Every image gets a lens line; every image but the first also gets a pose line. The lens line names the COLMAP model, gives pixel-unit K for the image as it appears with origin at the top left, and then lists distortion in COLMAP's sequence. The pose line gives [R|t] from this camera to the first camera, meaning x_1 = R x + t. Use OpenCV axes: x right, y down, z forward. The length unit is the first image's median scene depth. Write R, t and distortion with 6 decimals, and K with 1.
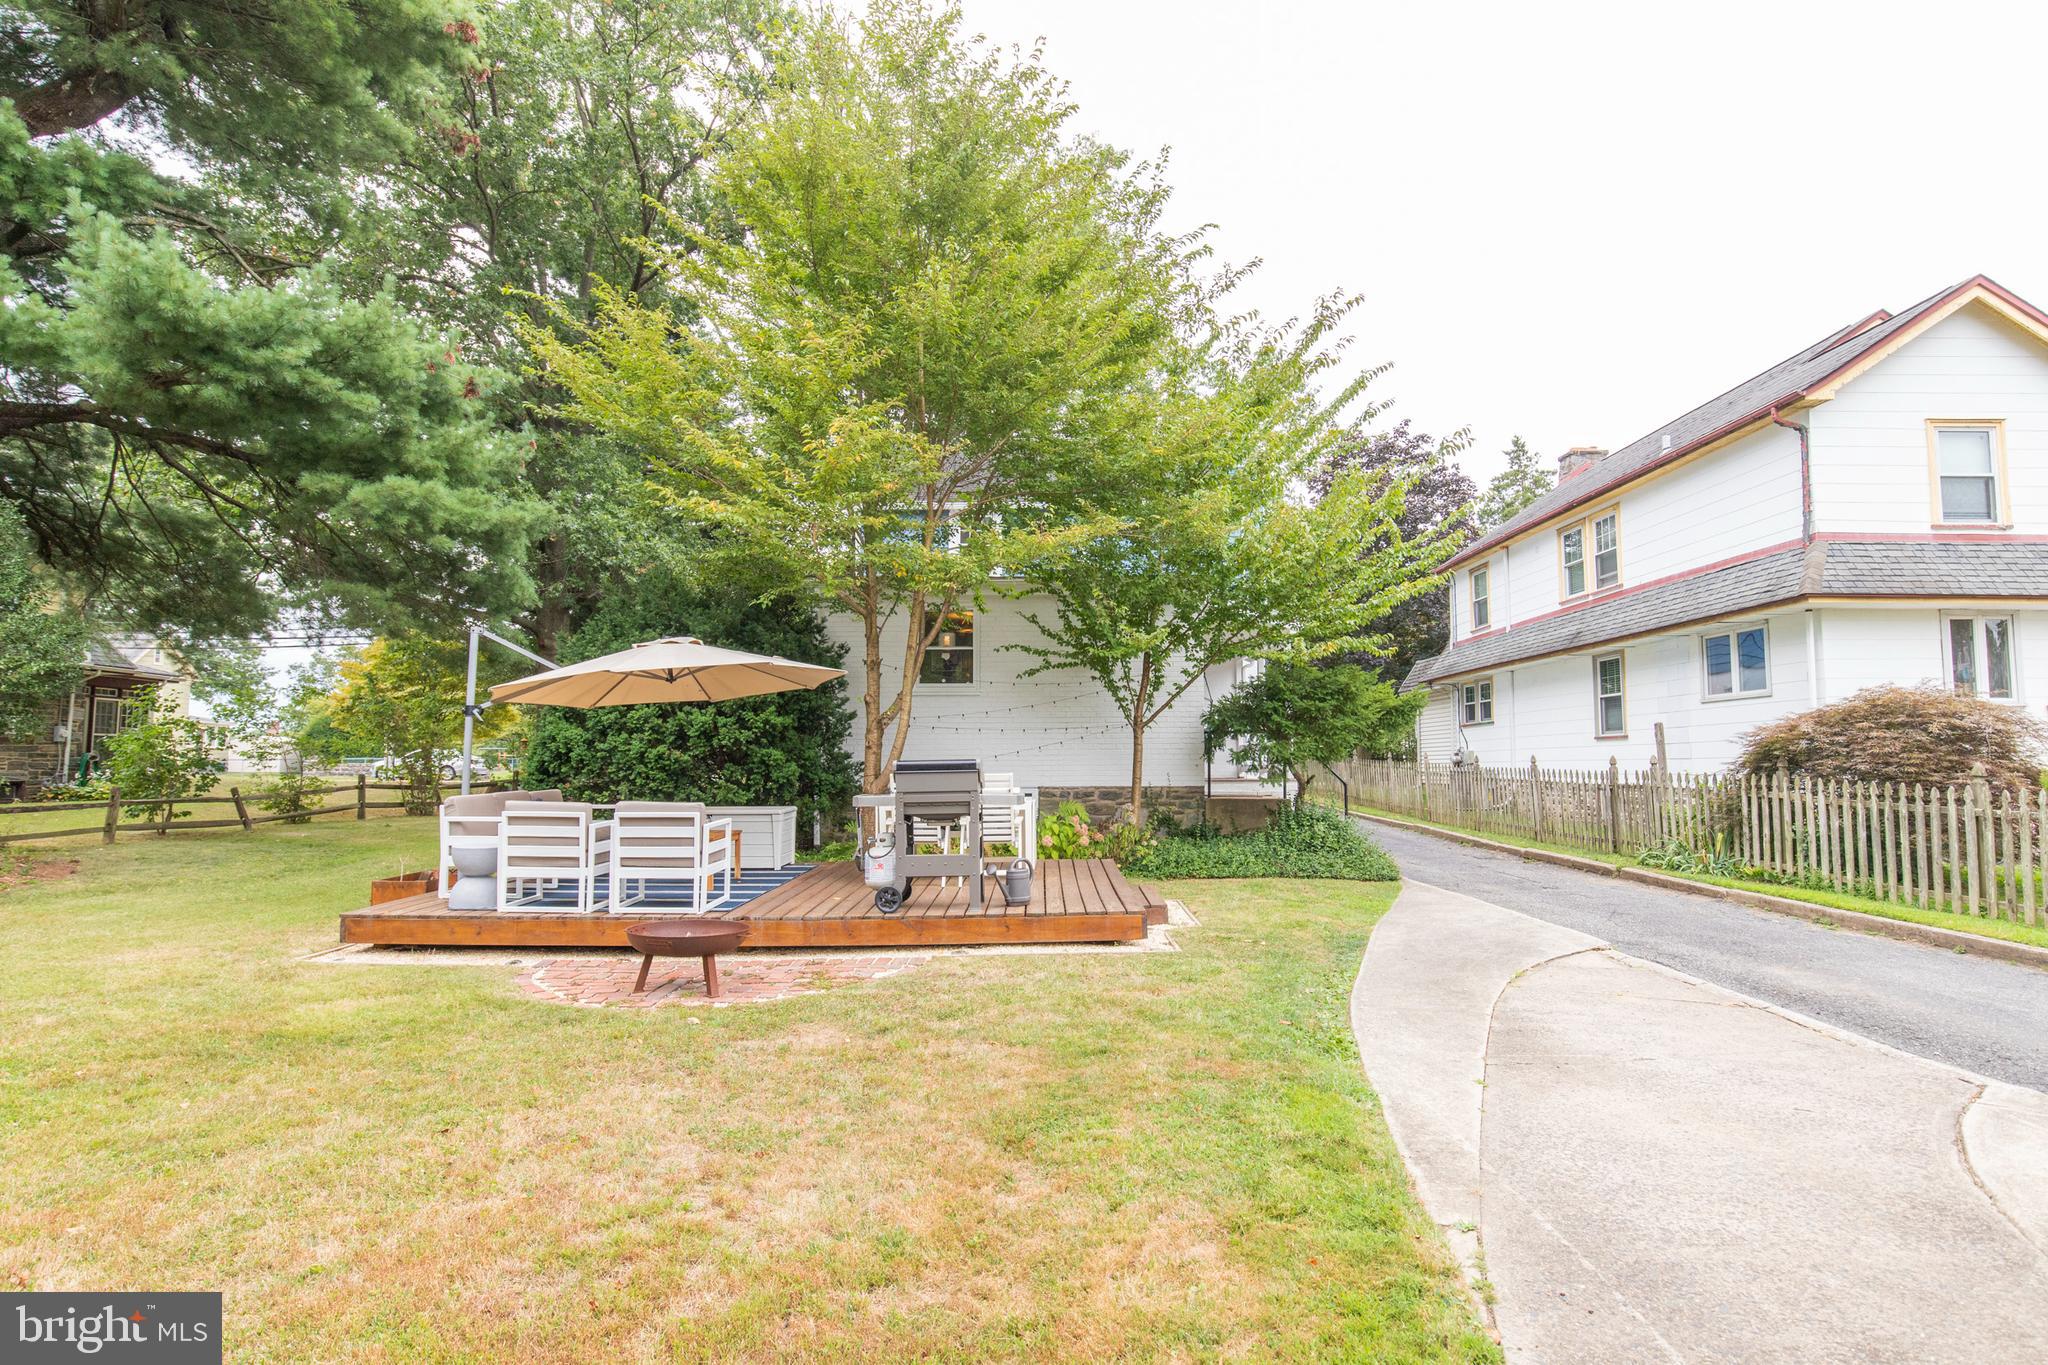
lens RADIAL K [[1137.2, 0, 1024.1], [0, 1137.2, 686.6], [0, 0, 1]] dist [0.007286, 0.001484]
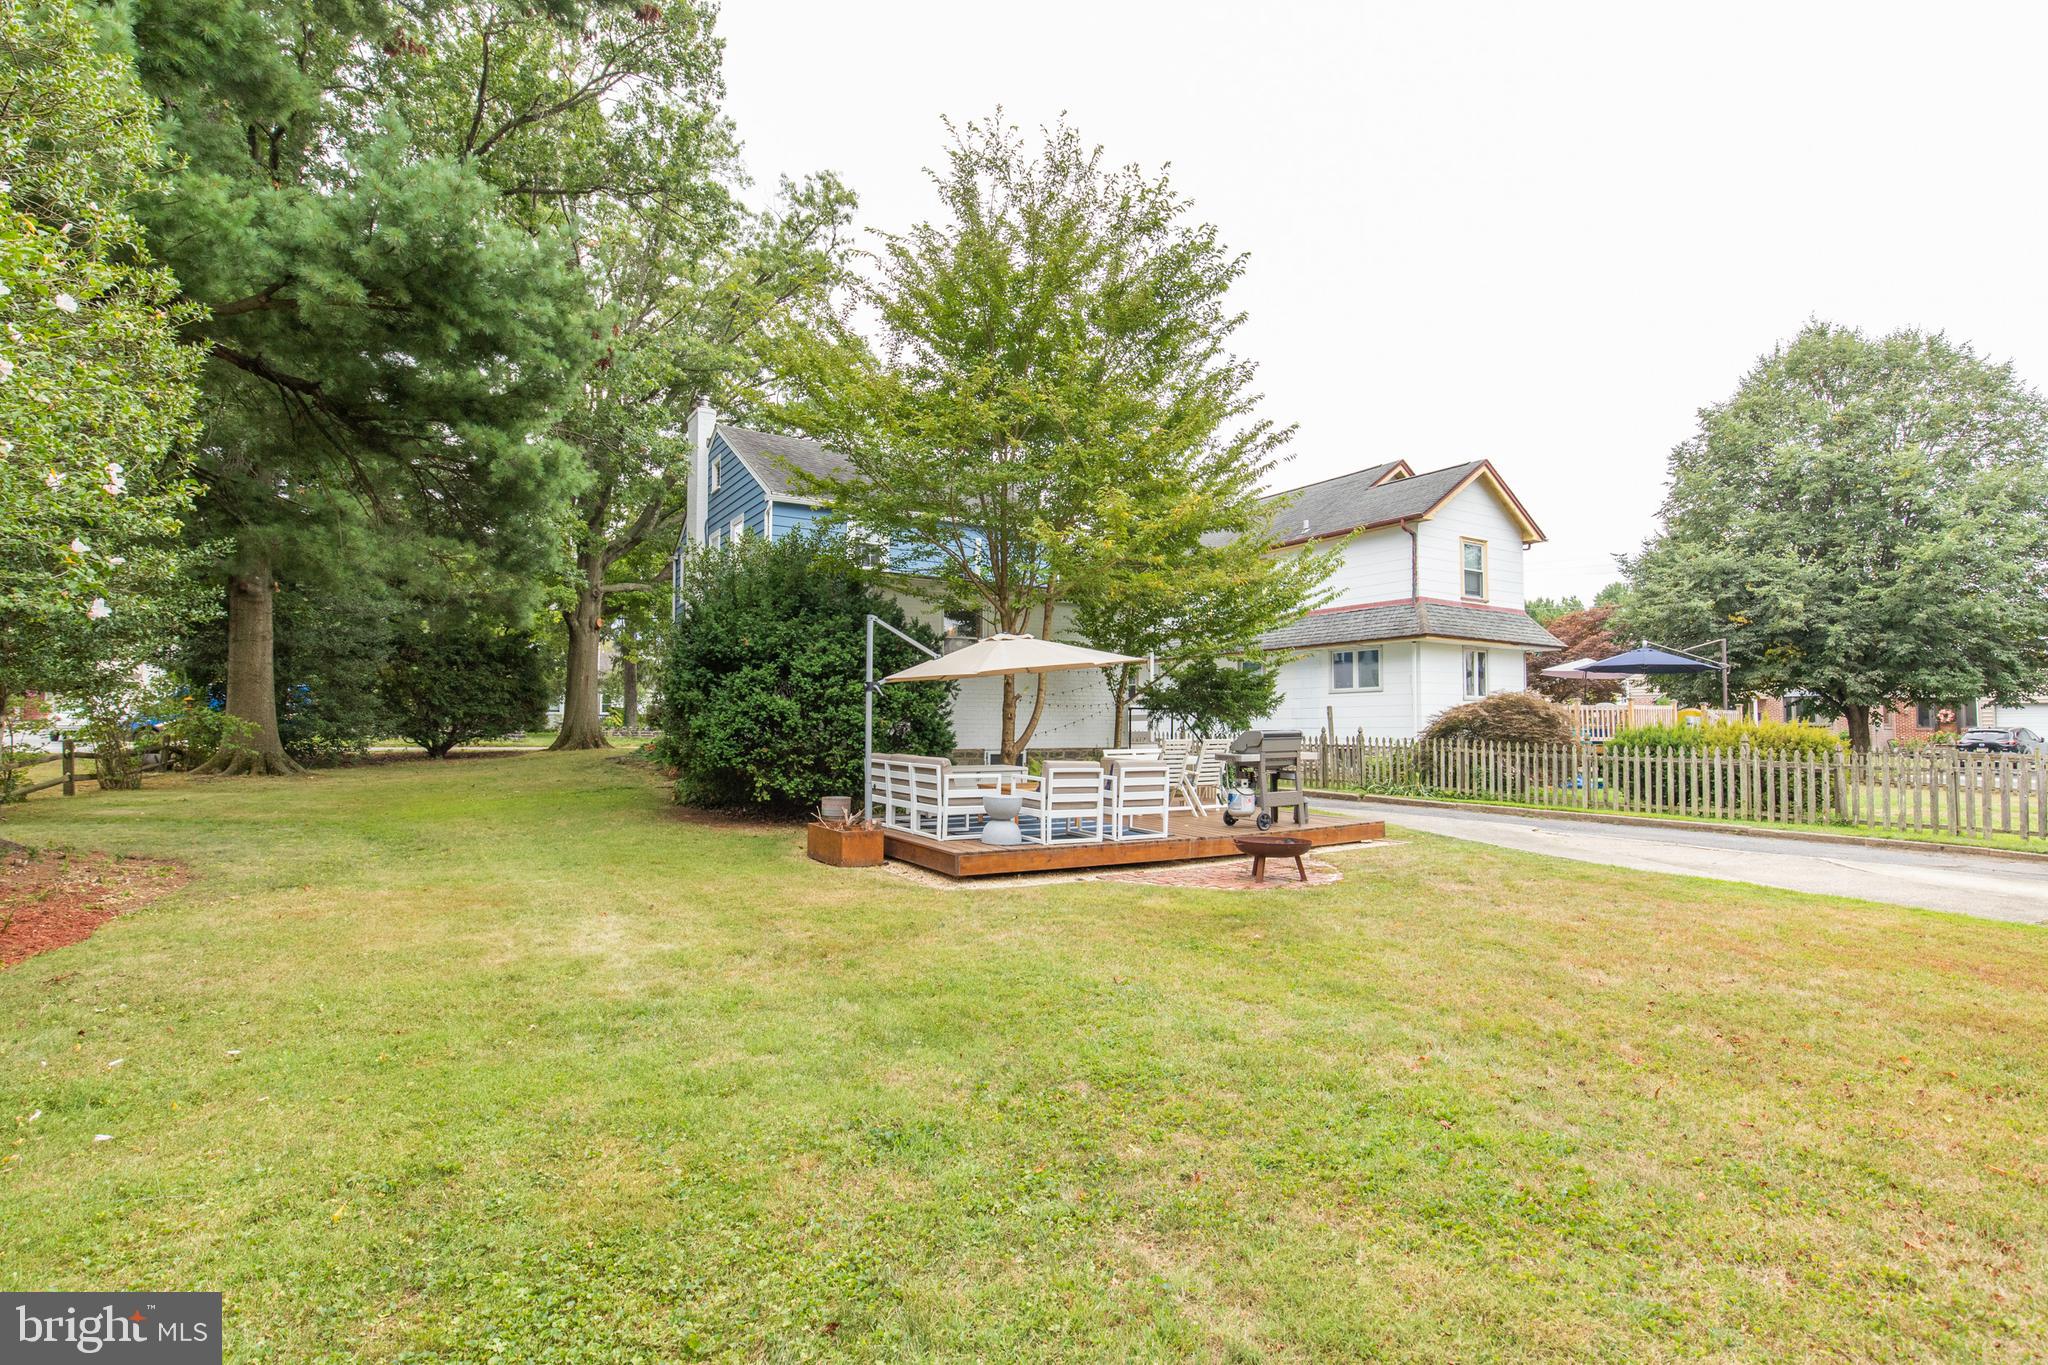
lens RADIAL K [[1062.6, 0, 1026.7], [0, 1062.6, 678.2], [0, 0, 1]] dist [0.007180, 0.000481]
pose [[0.833499, 0.029428, 0.551736, -0.789189], [-0.041051, 0.999119, 0.008726, -0.003515], [-0.550993, -0.029923, 0.833973, -0.006487]]
